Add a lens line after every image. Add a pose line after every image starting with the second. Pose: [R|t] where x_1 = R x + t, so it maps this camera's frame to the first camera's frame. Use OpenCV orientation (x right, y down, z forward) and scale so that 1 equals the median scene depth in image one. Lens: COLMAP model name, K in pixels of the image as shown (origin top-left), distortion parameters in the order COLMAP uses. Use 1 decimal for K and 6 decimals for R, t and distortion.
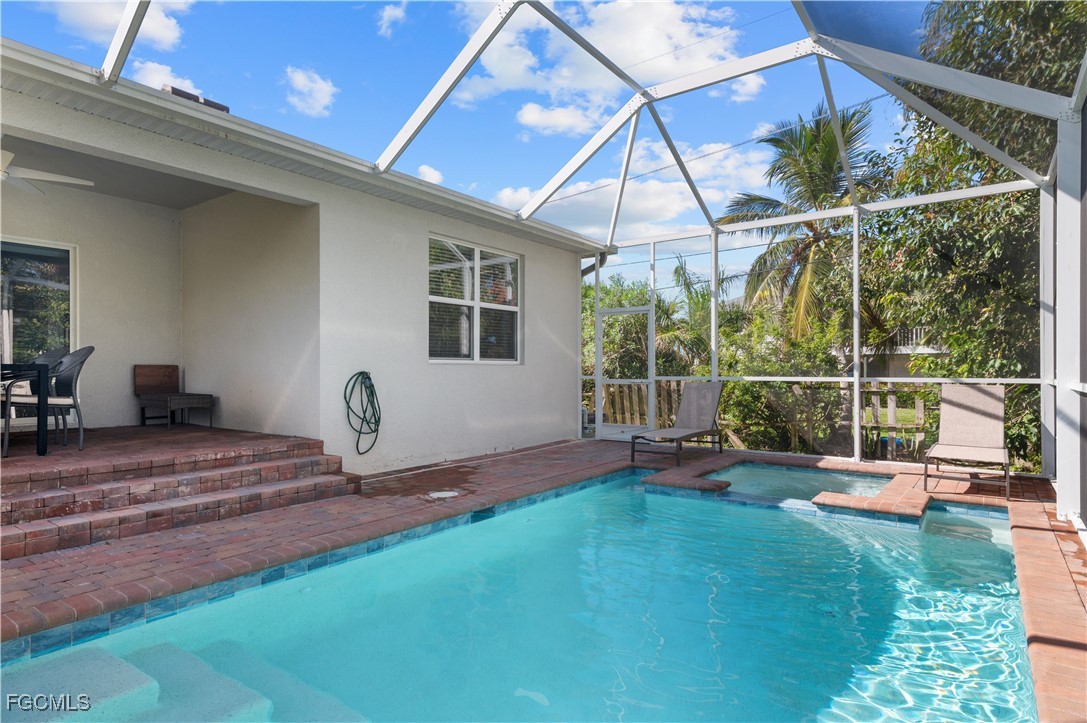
lens RADIAL K [[610.3, 0, 540.7], [0, 610.3, 371.1], [0, 0, 1]] dist [0.030637, -0.000126]
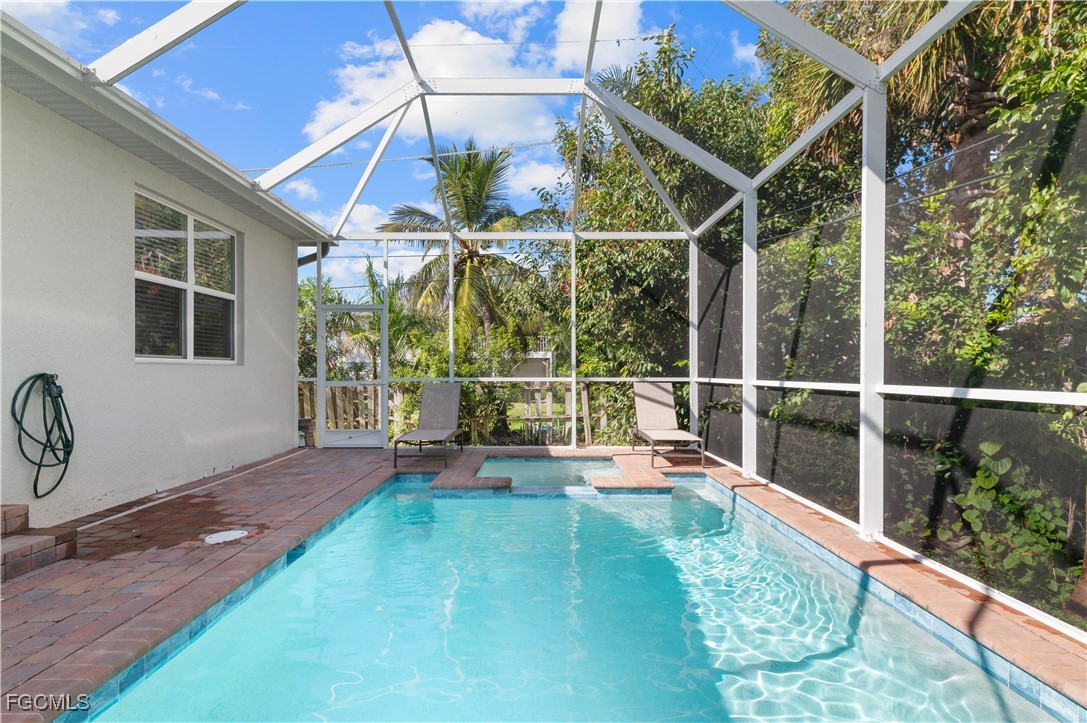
lens RADIAL K [[582.1, 0, 542.7], [0, 582.1, 372.9], [0, 0, 1]] dist [0.016941, 0.000482]
pose [[0.802788, -0.001583, 0.596262, -0.205994], [0.001290, 0.999999, 0.000918, 0.000211], [-0.596263, 0.000032, 0.802789, 0.139821]]
